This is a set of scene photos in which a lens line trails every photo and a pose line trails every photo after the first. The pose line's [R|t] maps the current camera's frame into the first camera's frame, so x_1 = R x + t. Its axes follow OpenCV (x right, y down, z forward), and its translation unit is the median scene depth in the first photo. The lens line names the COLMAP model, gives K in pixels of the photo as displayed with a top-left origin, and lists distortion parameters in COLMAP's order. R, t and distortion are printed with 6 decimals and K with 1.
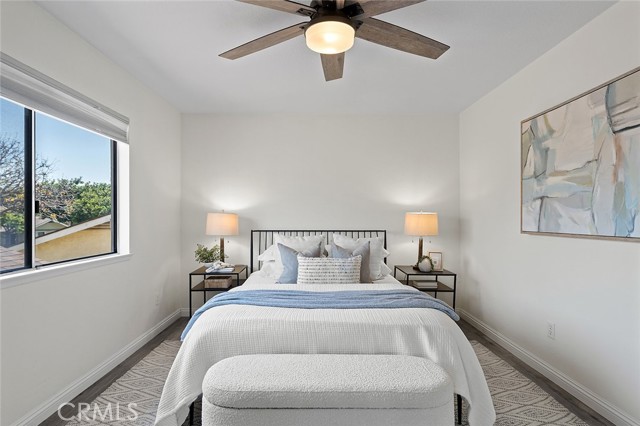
lens RADIAL K [[349.4, 0, 320.6], [0, 349.4, 215.8], [0, 0, 1]] dist [0.000333, 0.000085]
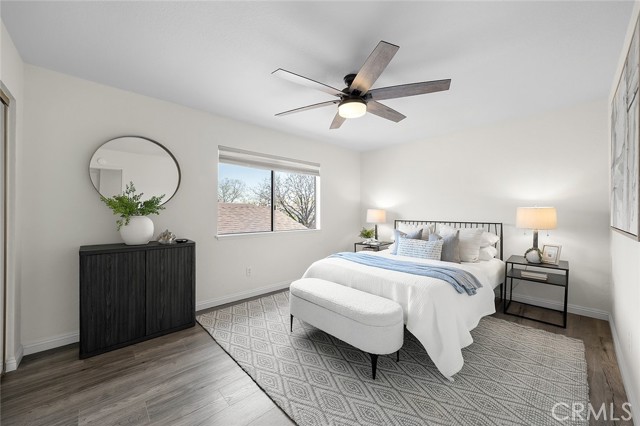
lens RADIAL K [[247.6, 0, 320.0], [0, 247.6, 212.1], [0, 0, 1]] dist [-0.000047, 0.000005]
pose [[0.669171, -0.001831, -0.743106, 0.437910], [0.004612, 0.999988, 0.001688, 0.002174], [0.743094, -0.004557, 0.669171, 0.016656]]
